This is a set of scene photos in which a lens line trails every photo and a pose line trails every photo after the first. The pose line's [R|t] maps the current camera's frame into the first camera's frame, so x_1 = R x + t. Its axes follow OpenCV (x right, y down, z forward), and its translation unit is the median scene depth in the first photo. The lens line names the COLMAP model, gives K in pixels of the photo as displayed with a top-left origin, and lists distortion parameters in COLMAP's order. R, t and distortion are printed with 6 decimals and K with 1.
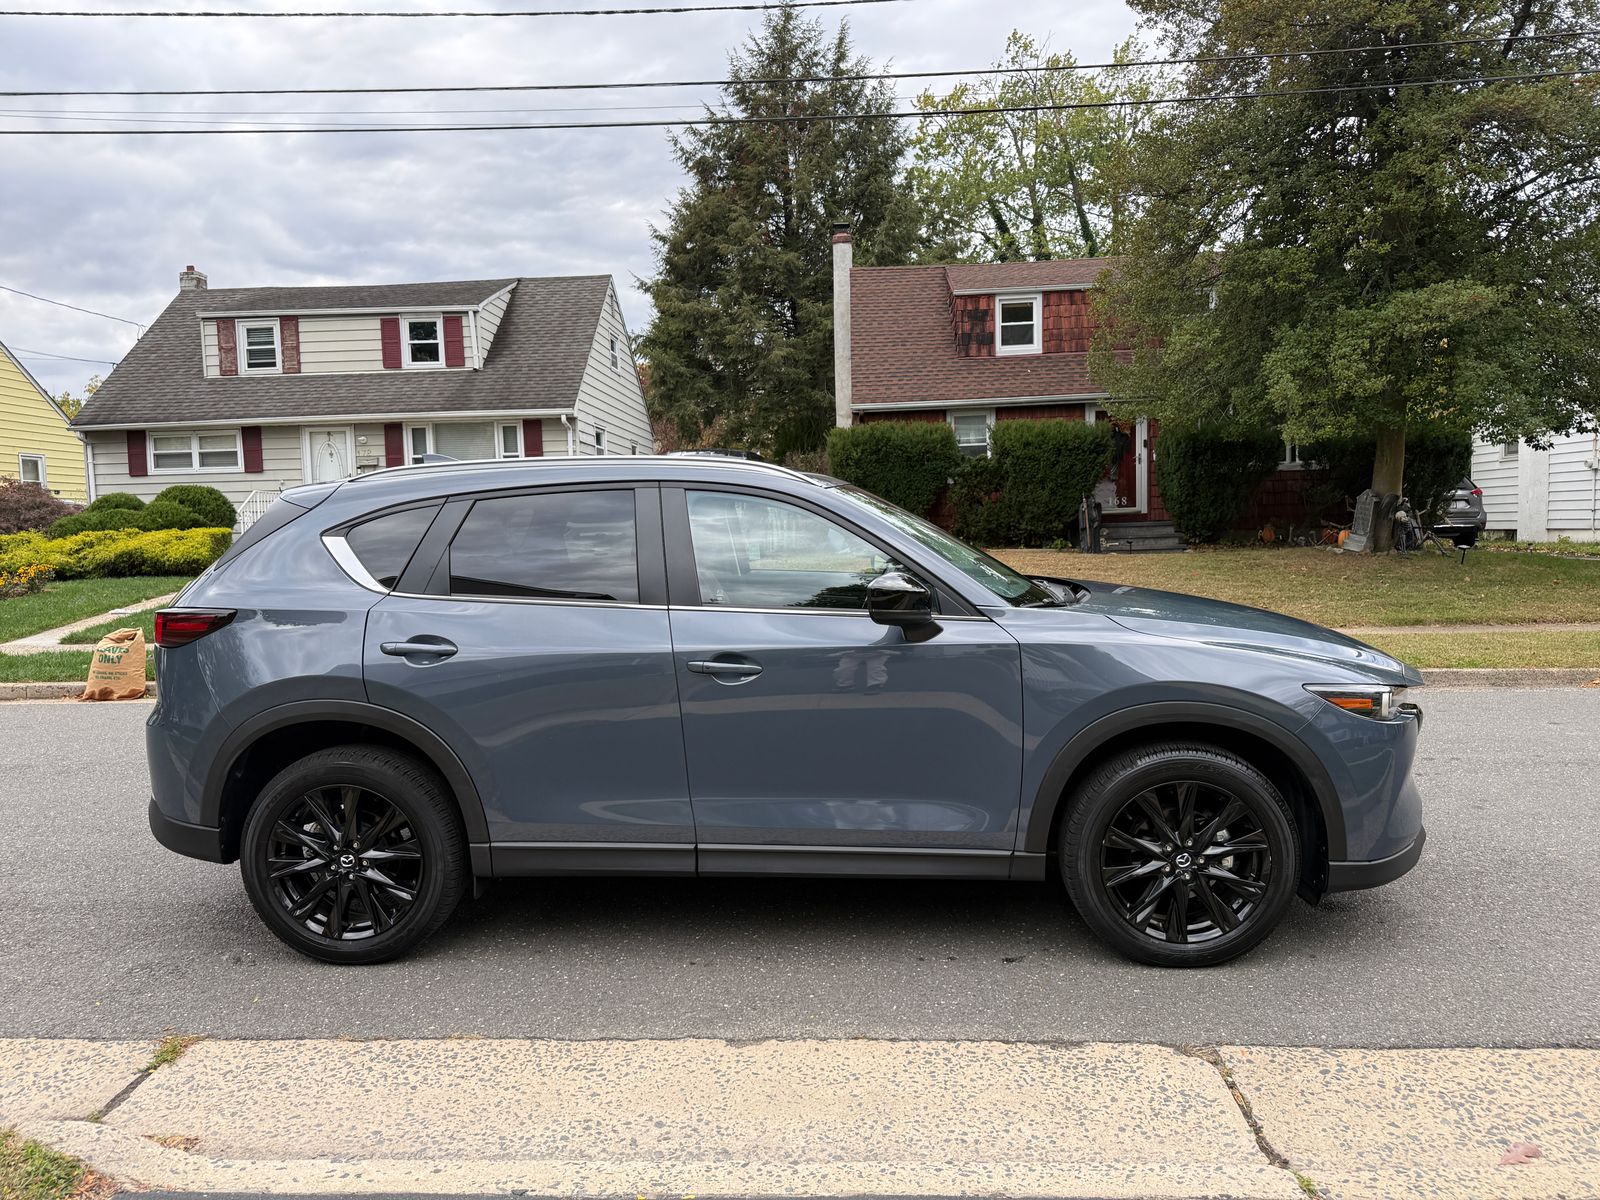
lens RADIAL K [[1118.1, 0, 796.1], [0, 1118.1, 607.4], [0, 0, 1]] dist [0.003328, -0.005750]
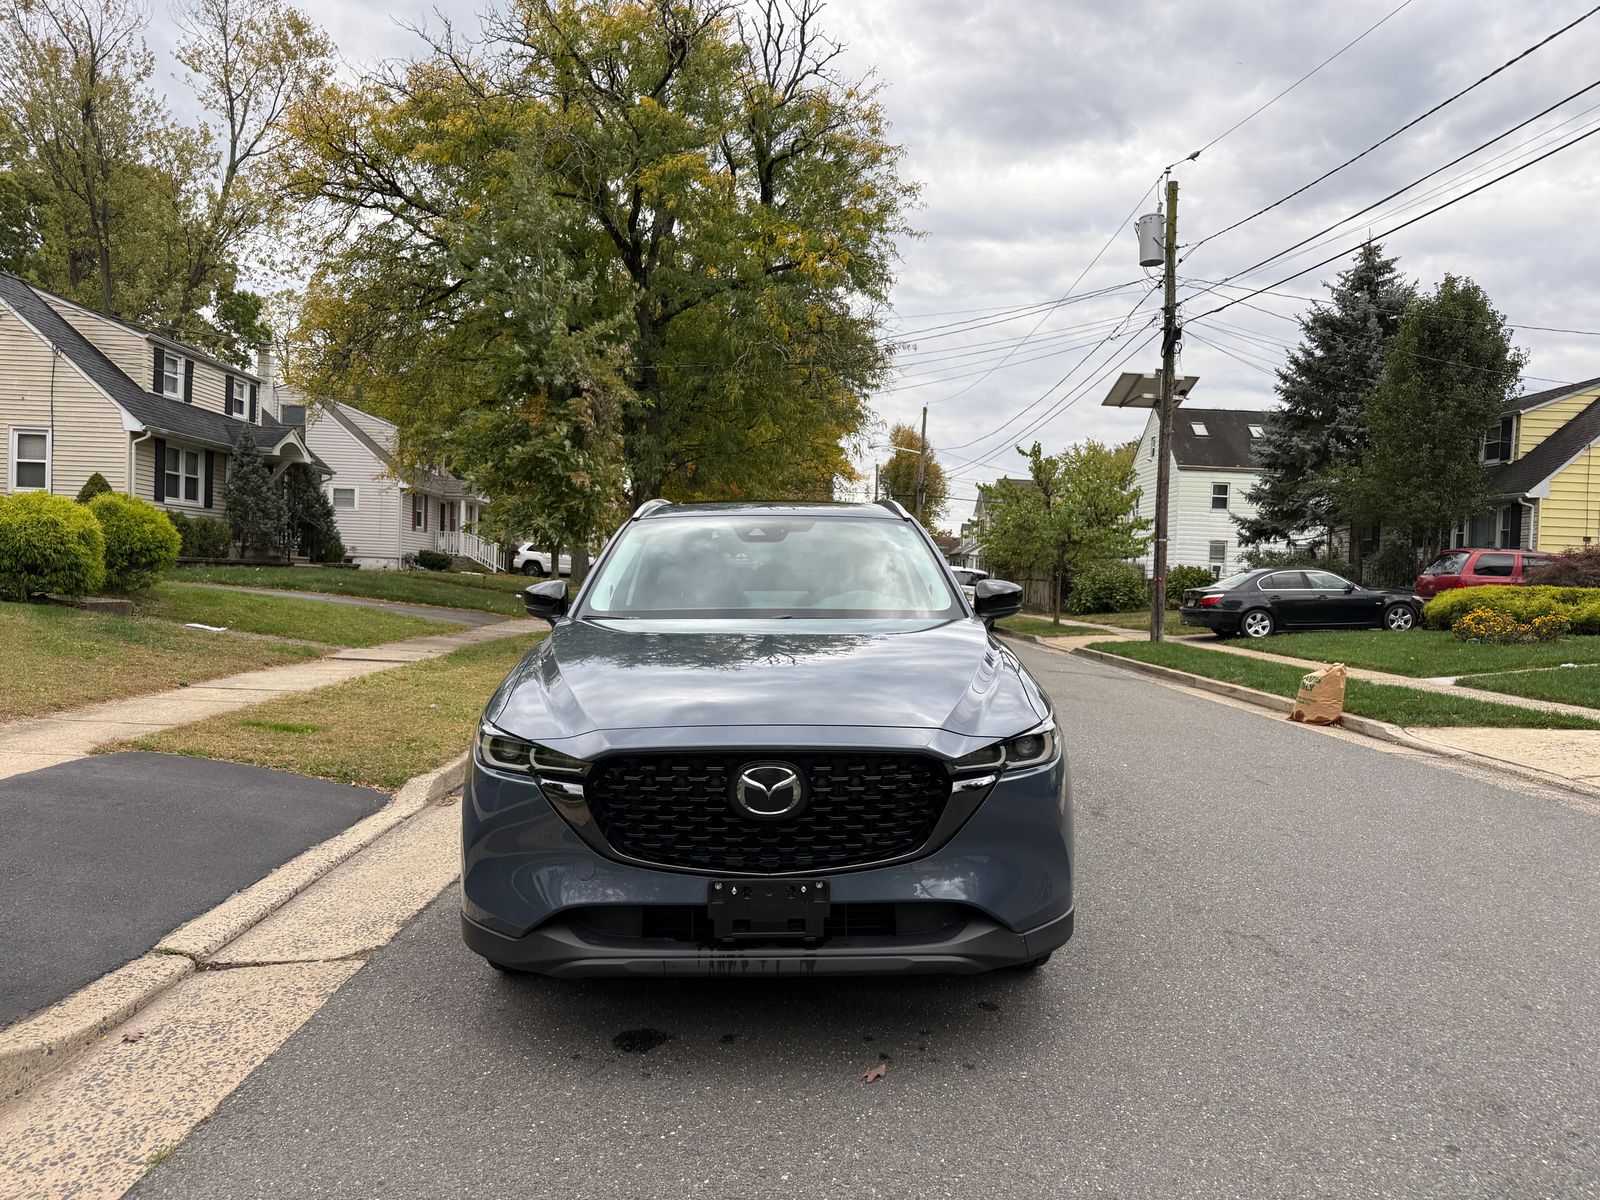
lens RADIAL K [[1134.6, 0, 803.2], [0, 1134.6, 566.6], [0, 0, 1]] dist [-0.000649, 0.002382]
pose [[0.083204, 0.020036, -0.996331, 0.219657], [-0.109081, 0.993973, 0.010879, -0.014050], [0.990544, 0.107776, 0.084888, 0.175984]]
